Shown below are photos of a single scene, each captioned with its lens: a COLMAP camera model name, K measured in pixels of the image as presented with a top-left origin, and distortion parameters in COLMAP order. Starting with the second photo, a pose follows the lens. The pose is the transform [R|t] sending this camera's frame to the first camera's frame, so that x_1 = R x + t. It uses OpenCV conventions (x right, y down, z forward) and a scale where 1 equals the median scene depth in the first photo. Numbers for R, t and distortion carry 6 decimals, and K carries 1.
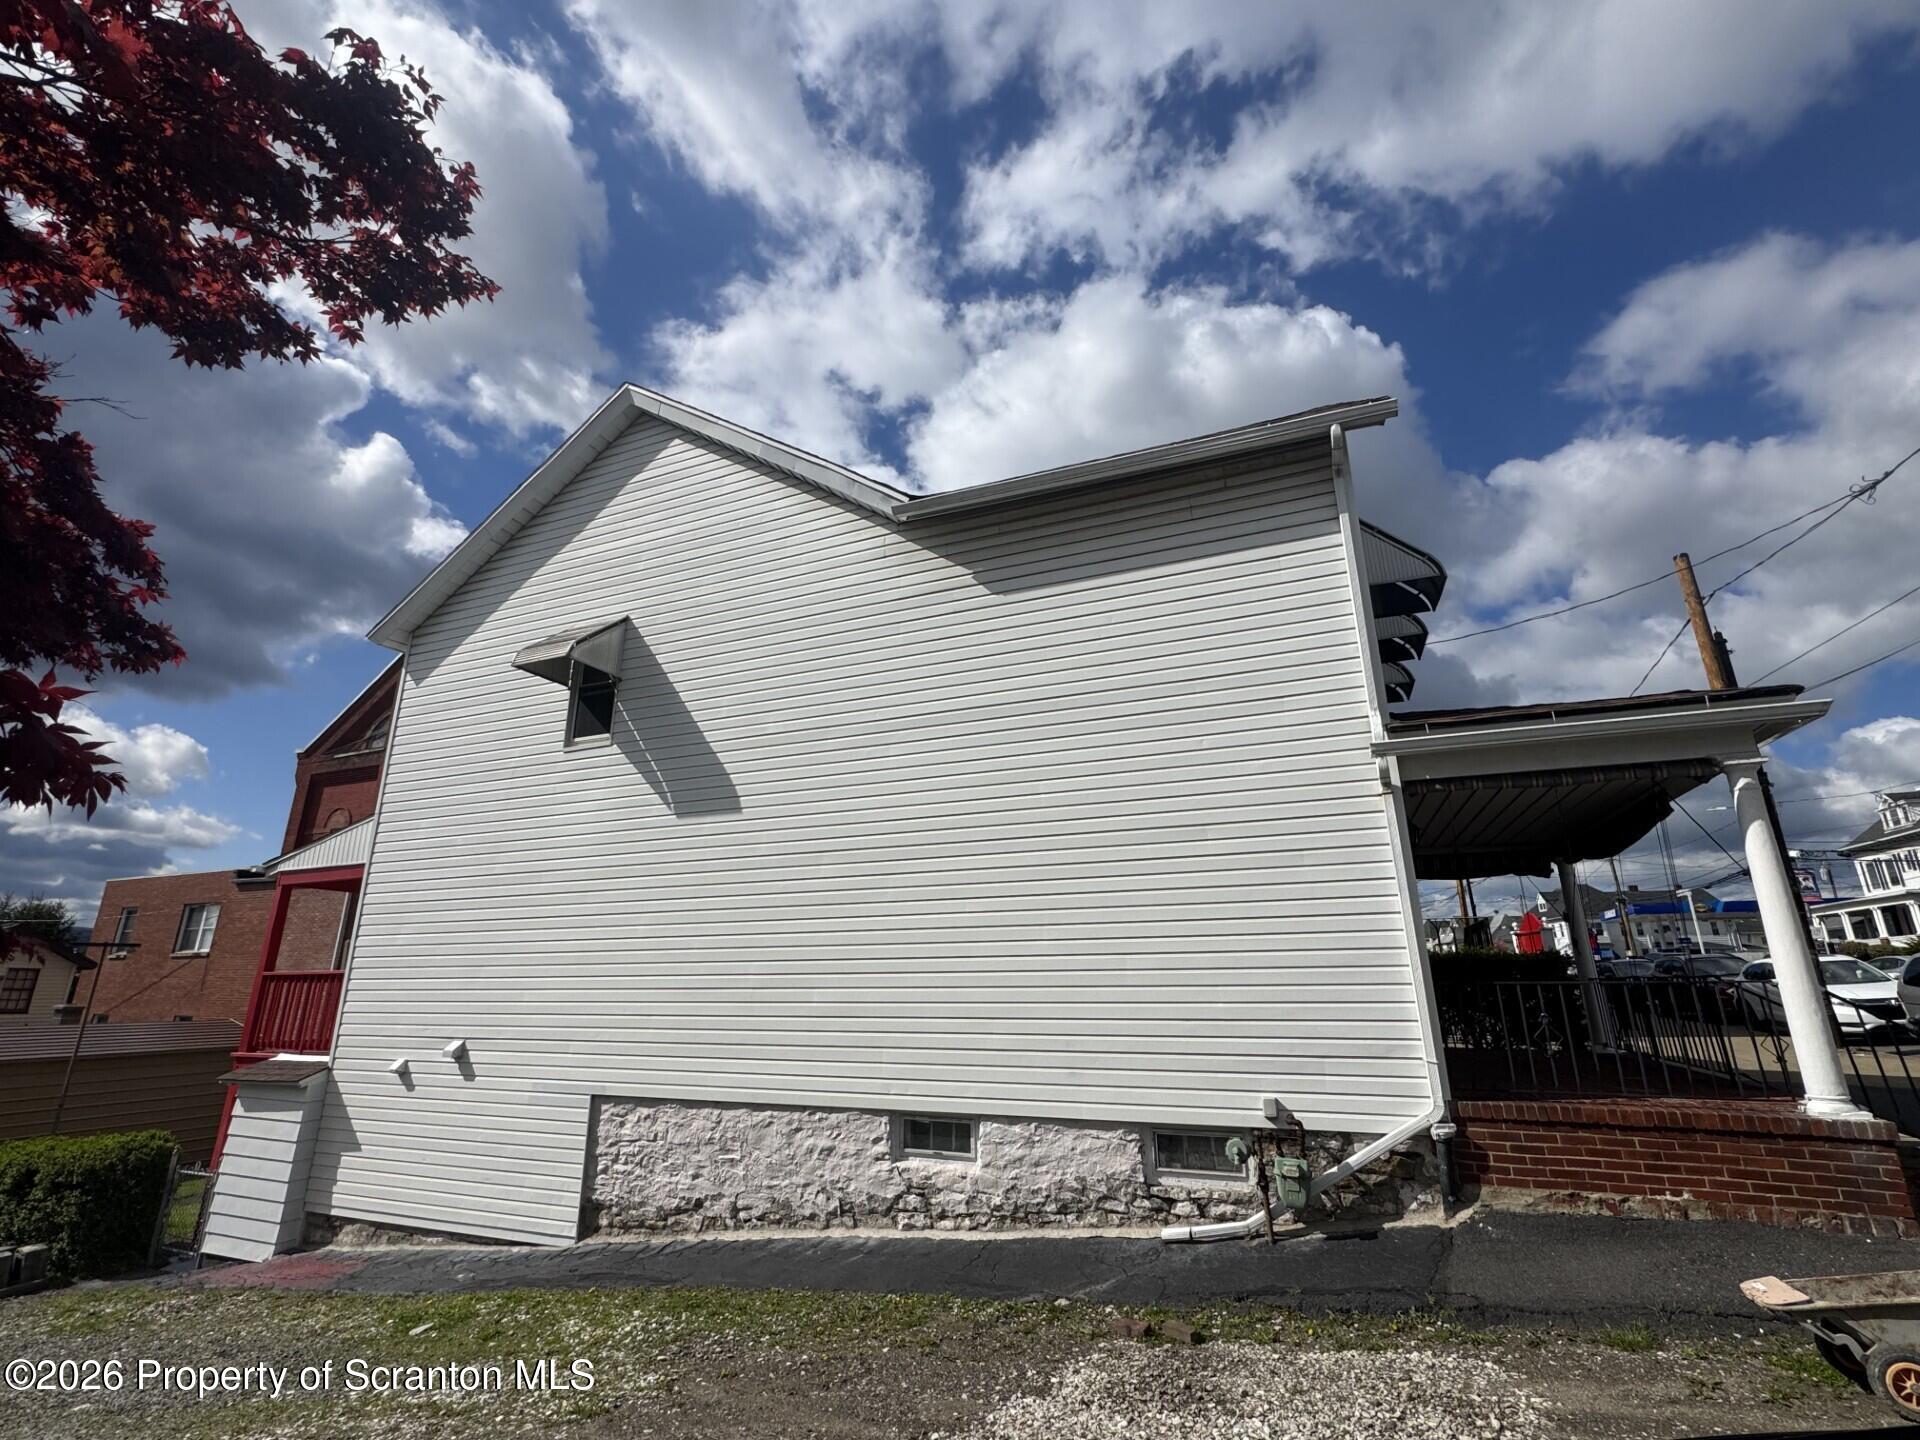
lens RADIAL K [[859.1, 0, 961.4], [0, 859.1, 718.8], [0, 0, 1]] dist [-0.001962, -0.000248]
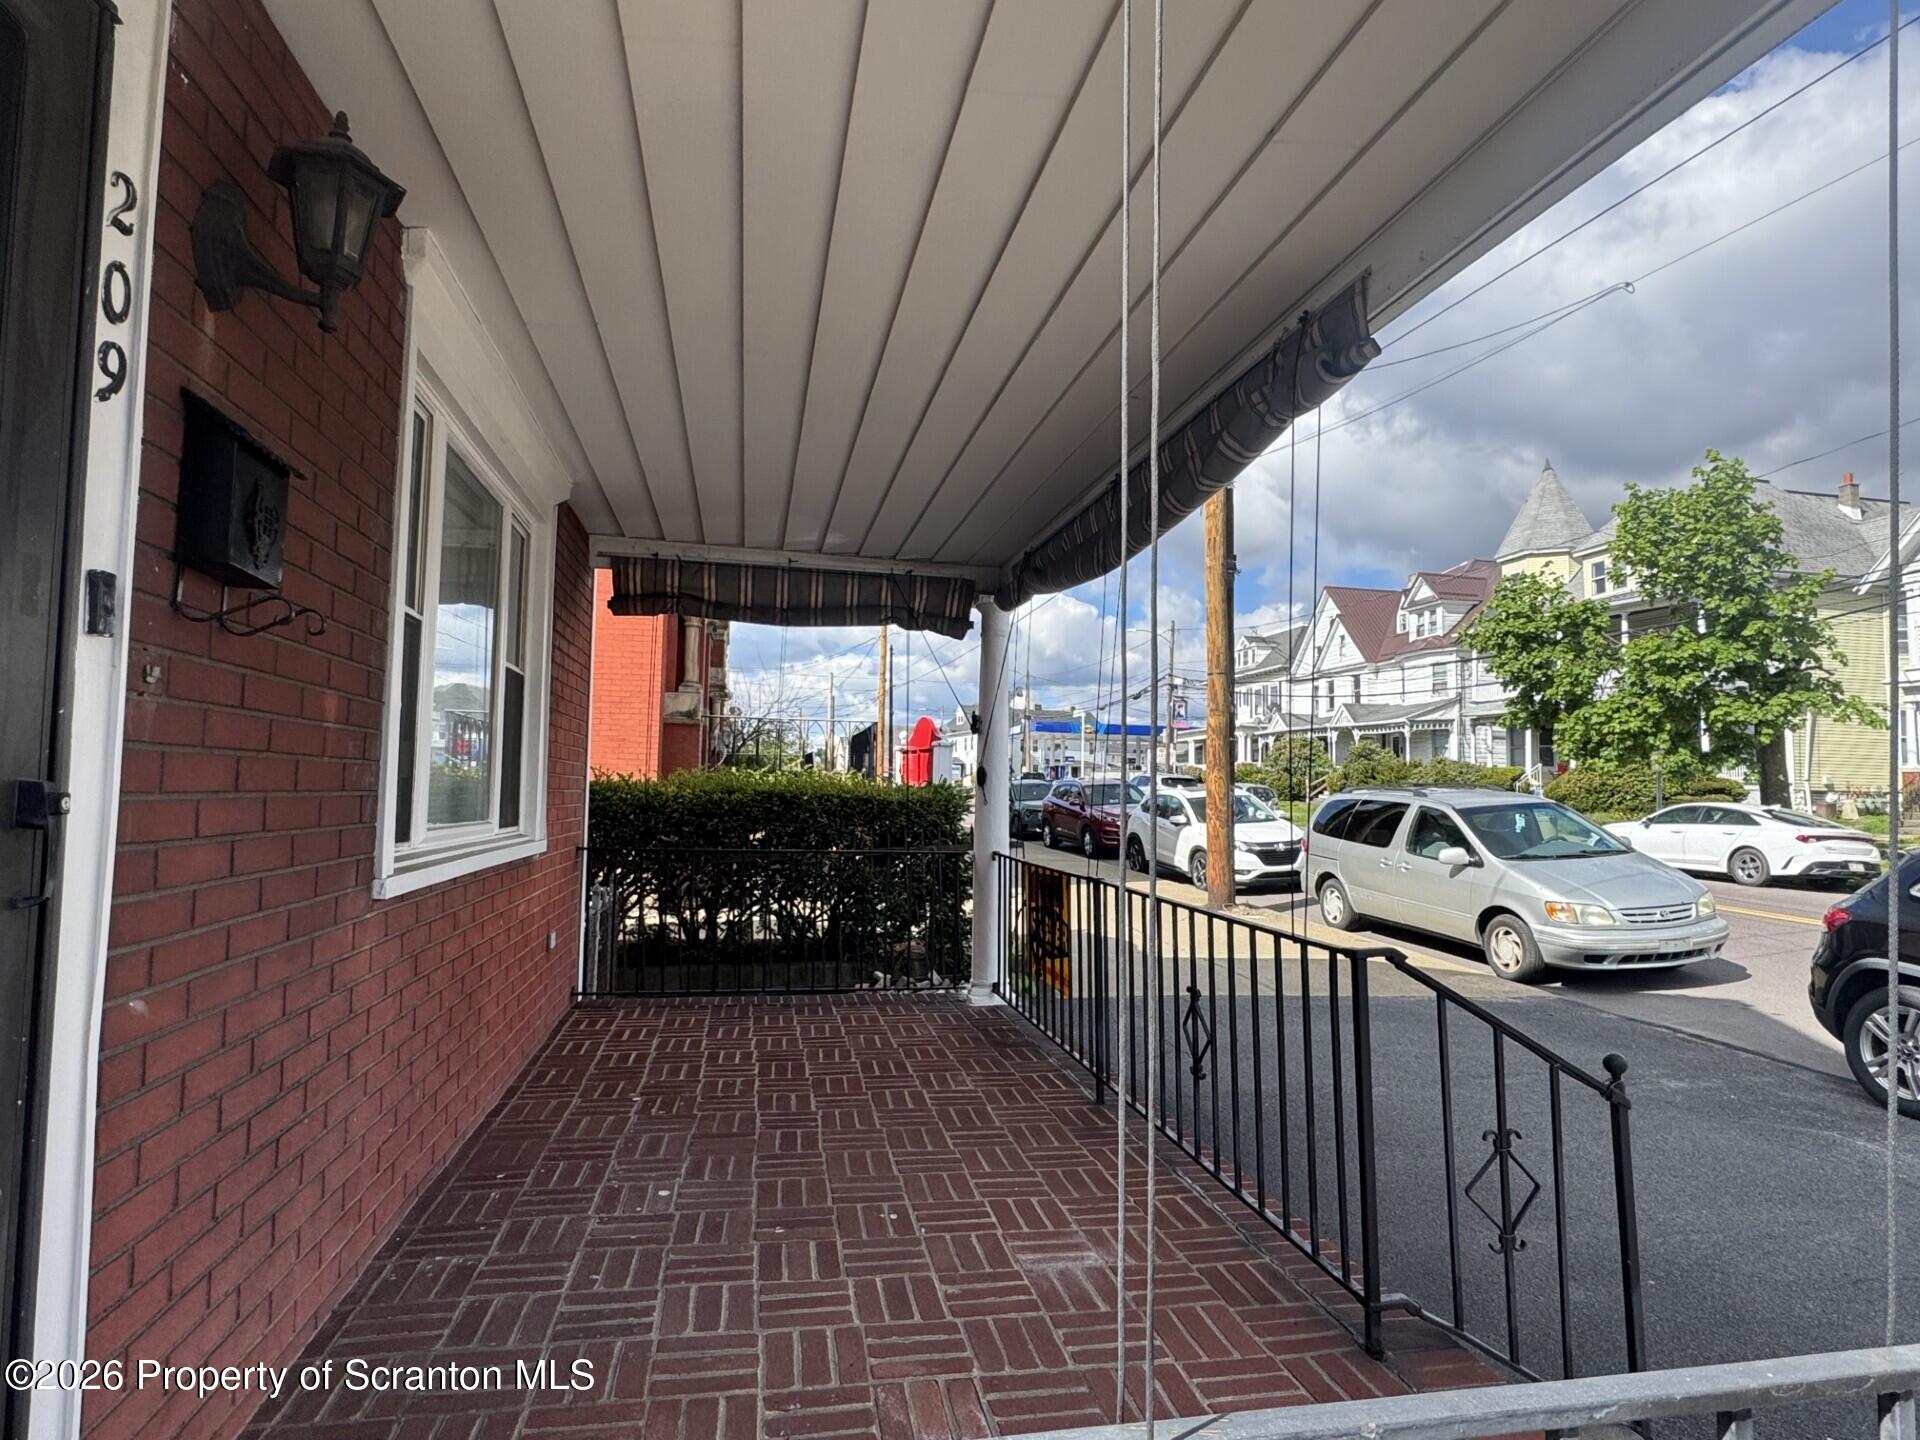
lens RADIAL K [[1030.2, 0, 957.6], [0, 1030.2, 715.5], [0, 0, 1]] dist [-0.001215, 0.000932]
pose [[0.834744, 0.060105, 0.547347, 0.080964], [-0.184387, 0.967149, 0.174999, 0.027303], [-0.518848, -0.247003, 0.818405, 0.113743]]
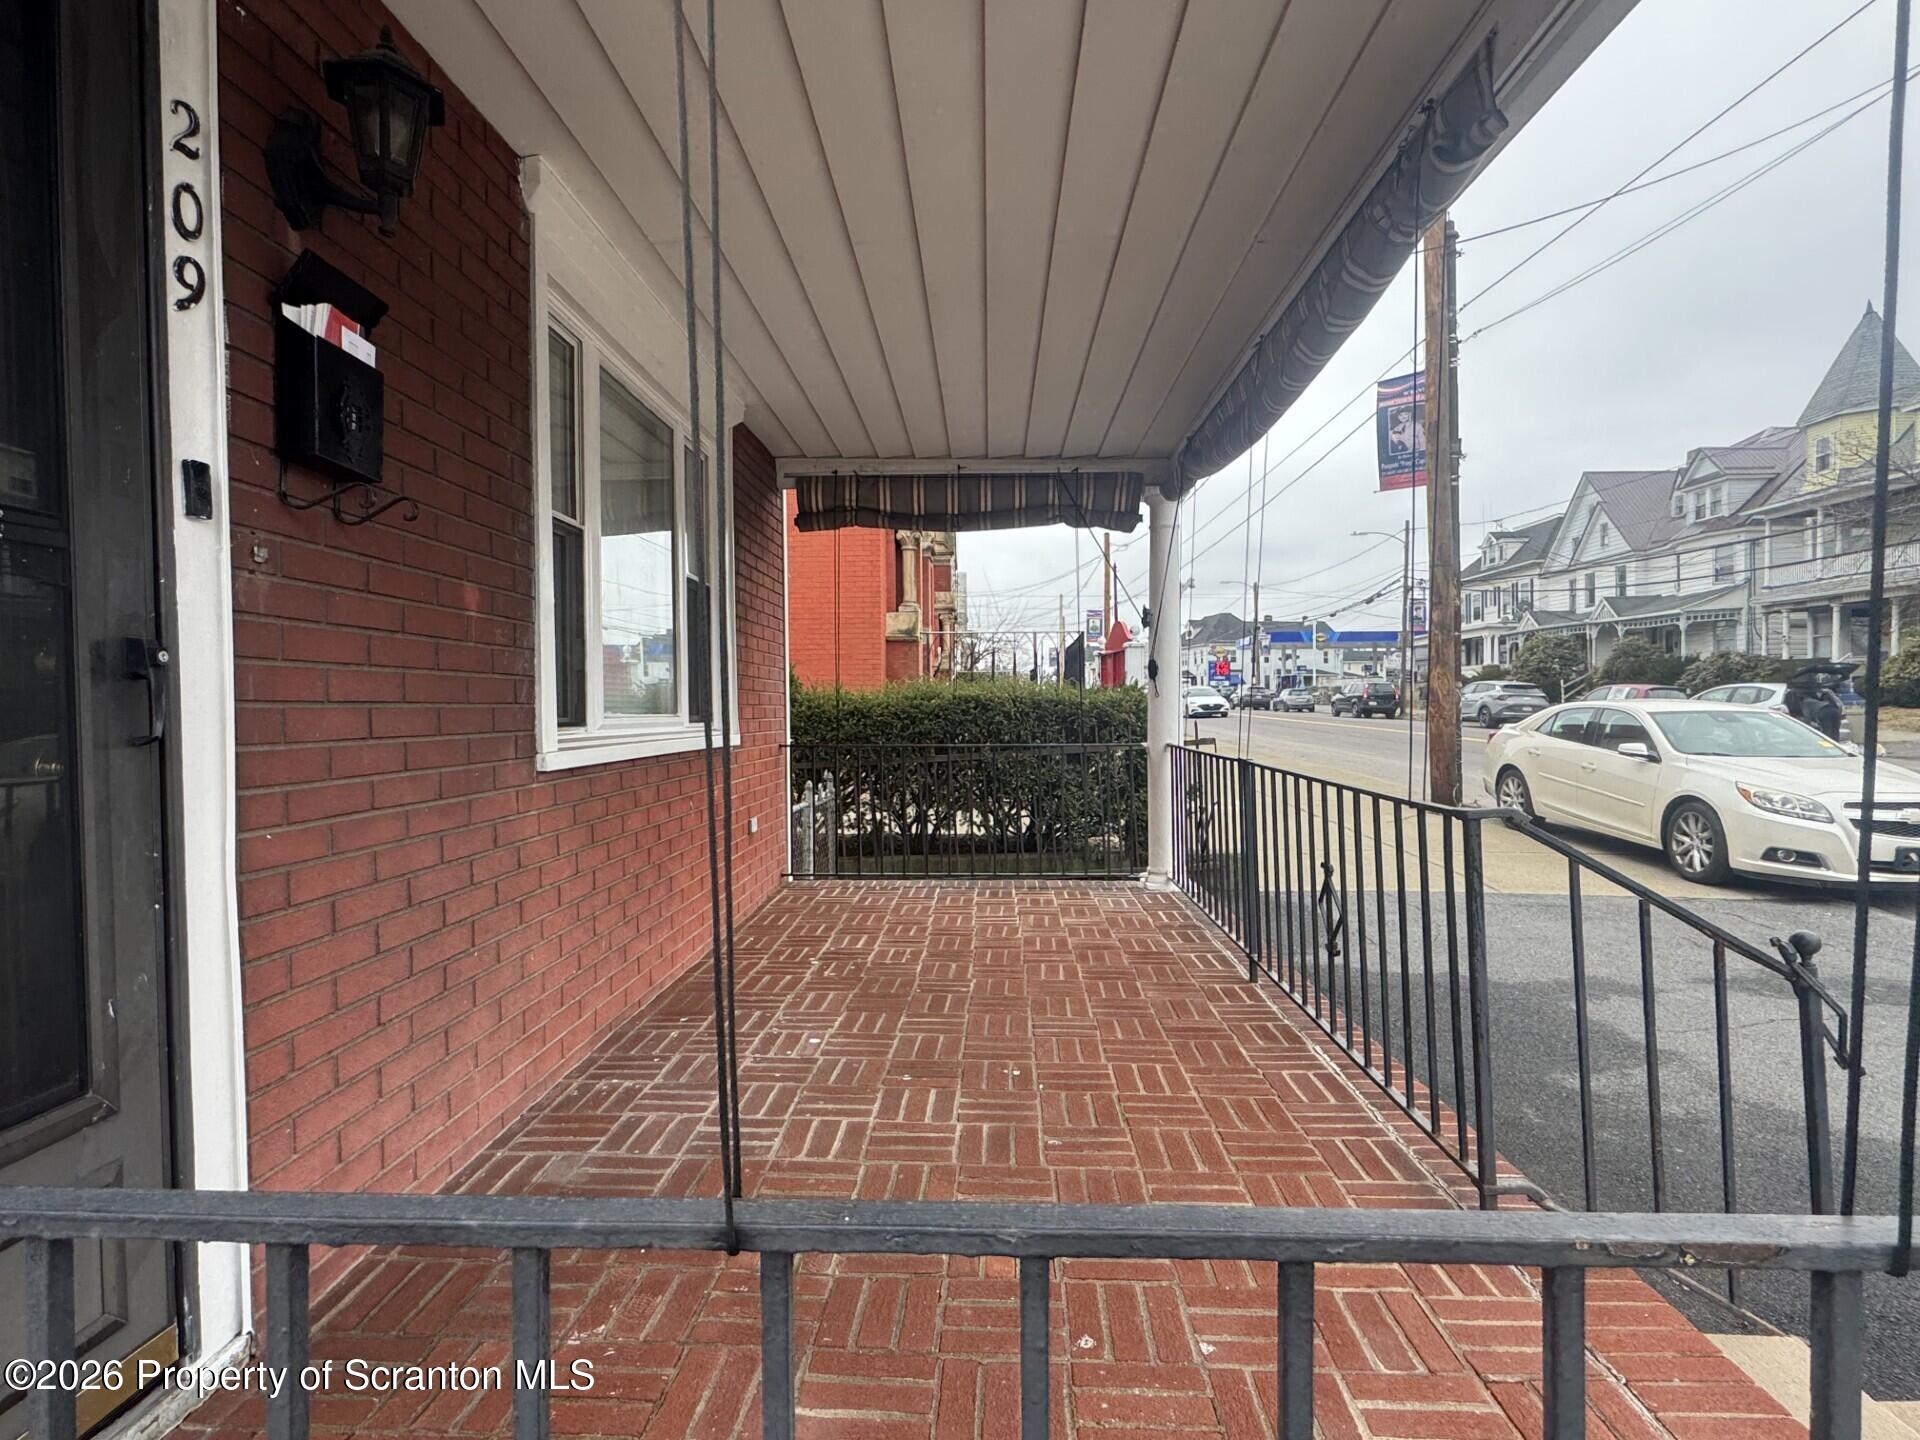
lens RADIAL K [[974.4, 0, 957.9], [0, 974.4, 712.3], [0, 0, 1]] dist [-0.005103, 0.001860]
pose [[0.939746, -0.005663, 0.341826, 0.088211], [-0.097378, 0.954011, 0.283516, 0.029137], [-0.327711, -0.299719, 0.895977, 0.112372]]
